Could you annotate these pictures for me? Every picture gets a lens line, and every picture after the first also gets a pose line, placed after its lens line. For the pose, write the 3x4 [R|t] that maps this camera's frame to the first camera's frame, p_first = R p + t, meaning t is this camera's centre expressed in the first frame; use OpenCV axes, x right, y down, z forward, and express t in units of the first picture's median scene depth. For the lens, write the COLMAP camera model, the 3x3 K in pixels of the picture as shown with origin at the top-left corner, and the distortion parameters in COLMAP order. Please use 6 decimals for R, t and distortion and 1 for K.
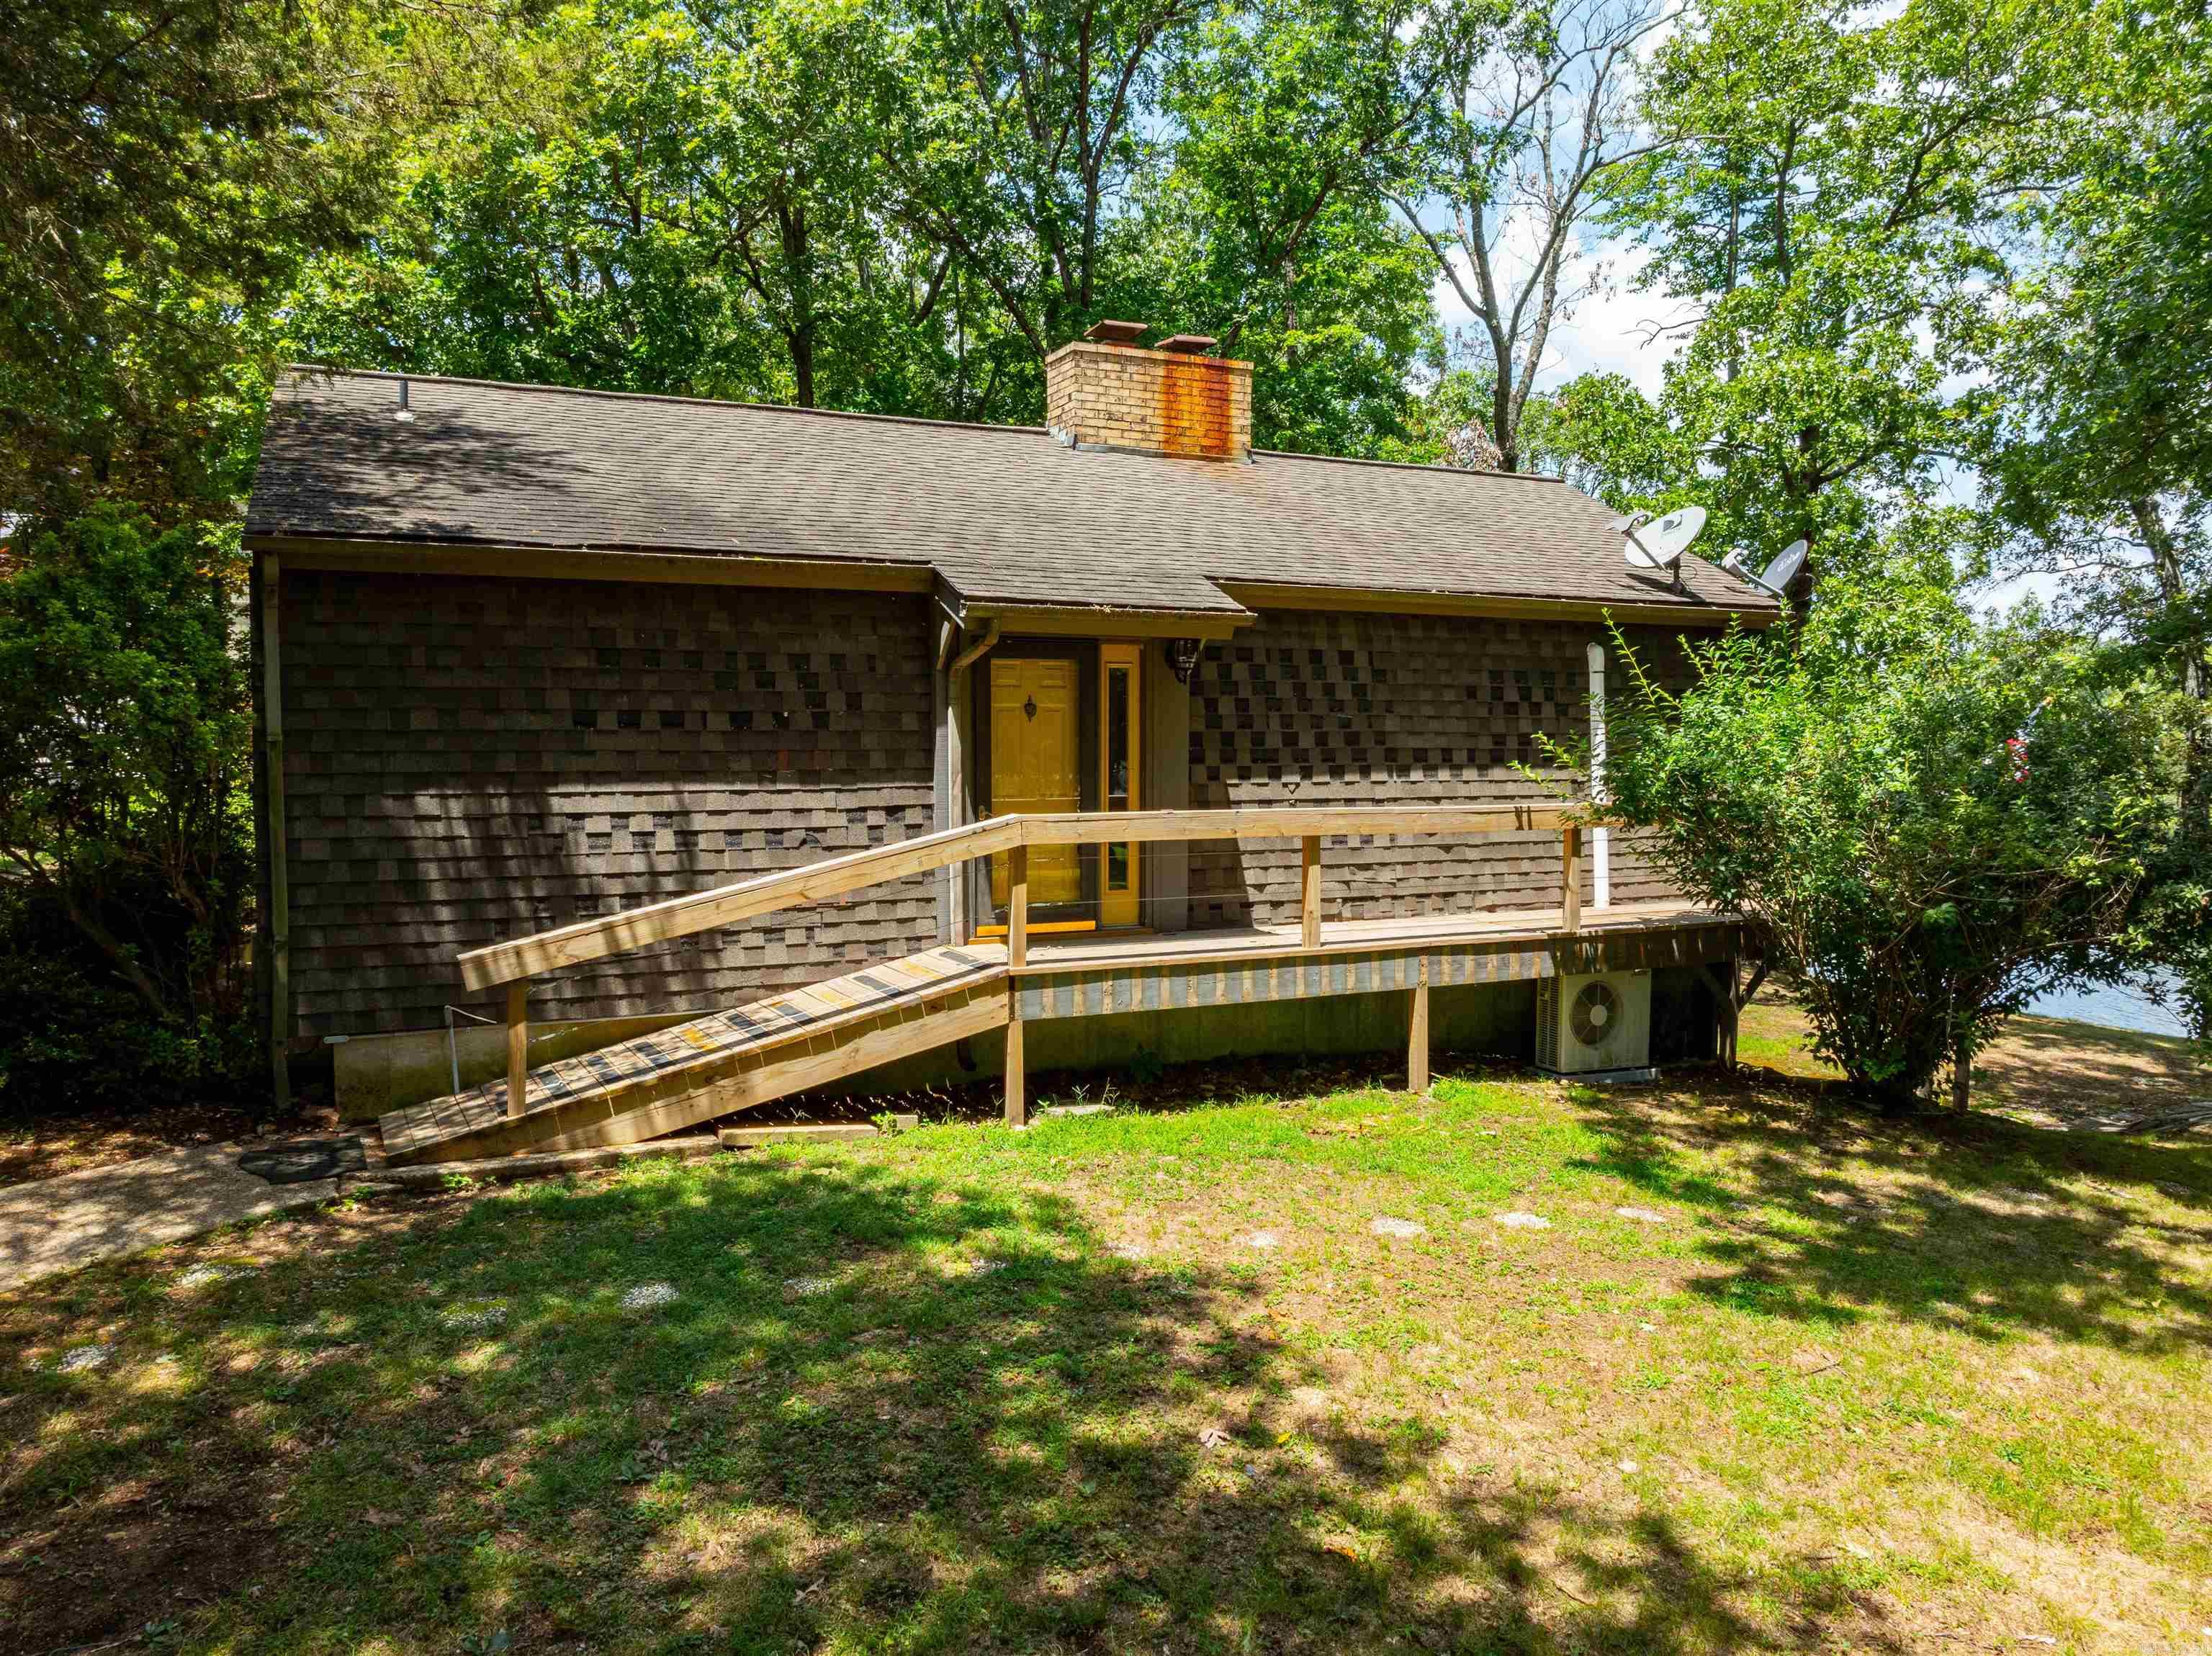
lens RADIAL K [[1548.6, 0, 1093.6], [0, 1548.6, 804.5], [0, 0, 1]] dist [-0.017009, 0.012108]
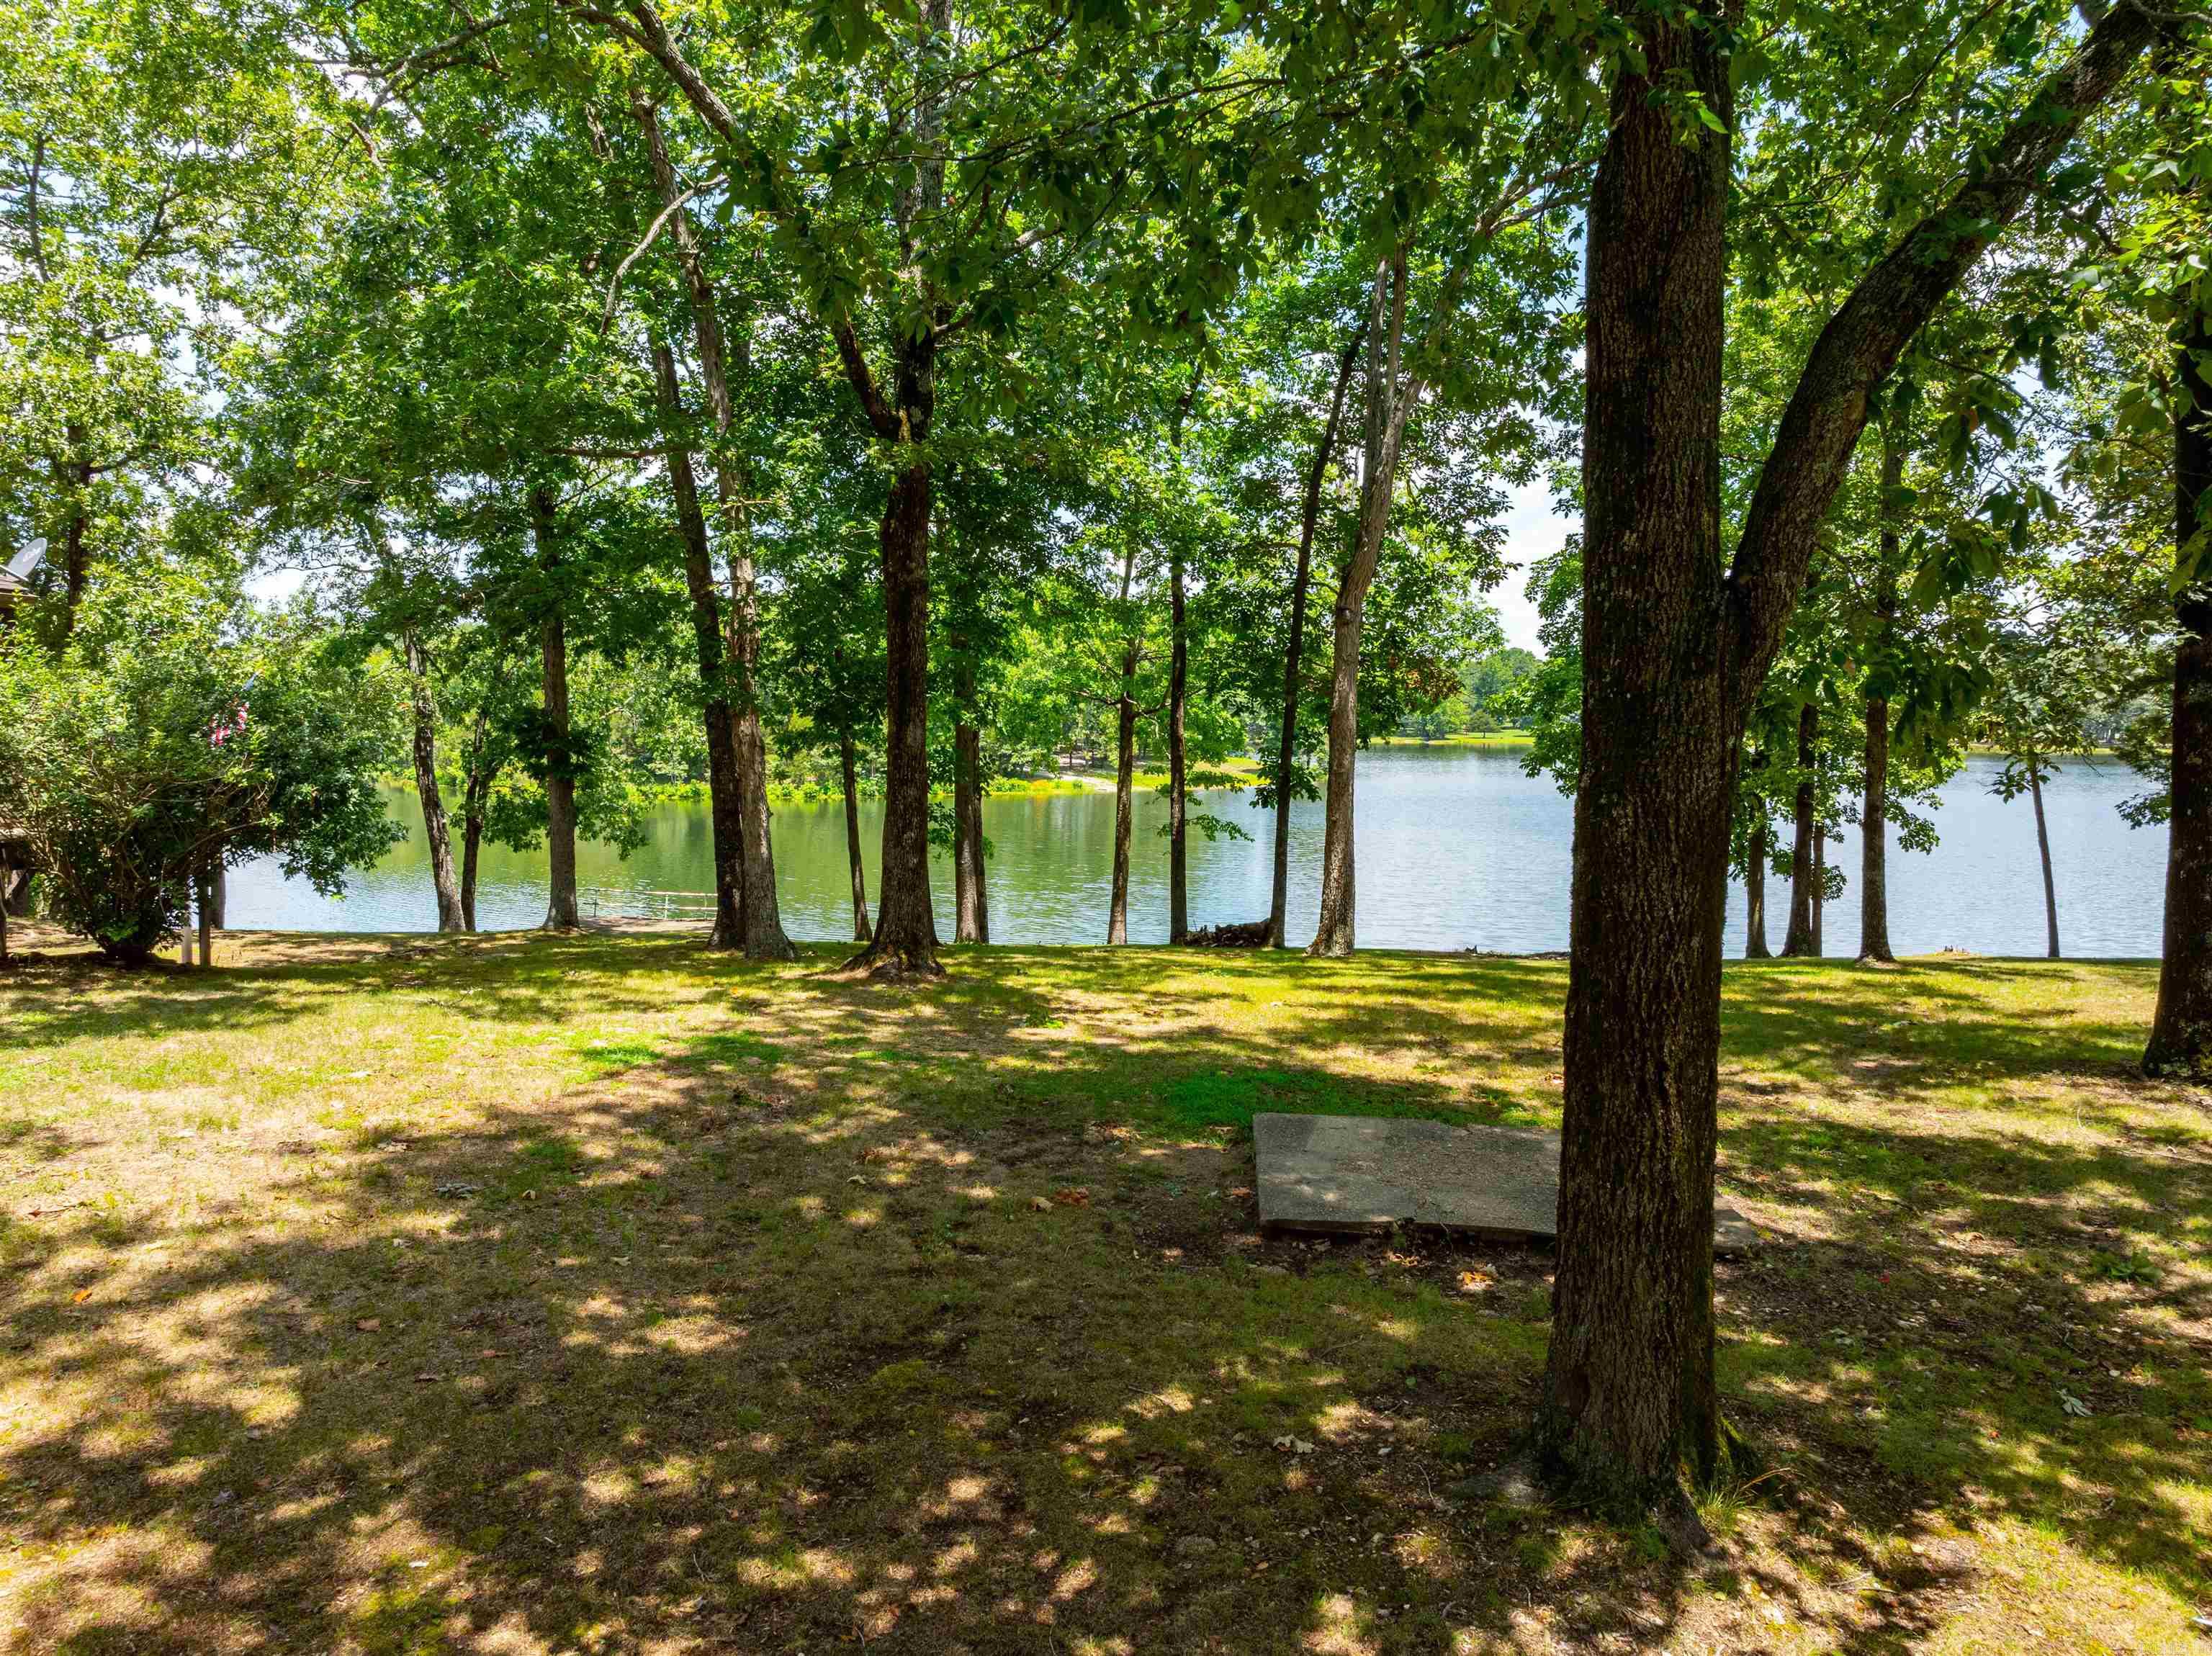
lens RADIAL K [[1548.6, 0, 1093.6], [0, 1548.6, 804.5], [0, 0, 1]] dist [-0.017009, 0.012108]
pose [[0.551310, -0.056184, 0.832407, -0.067301], [0.044738, 0.998285, 0.037750, 0.018405], [-0.833100, 0.016429, 0.552878, -0.216997]]
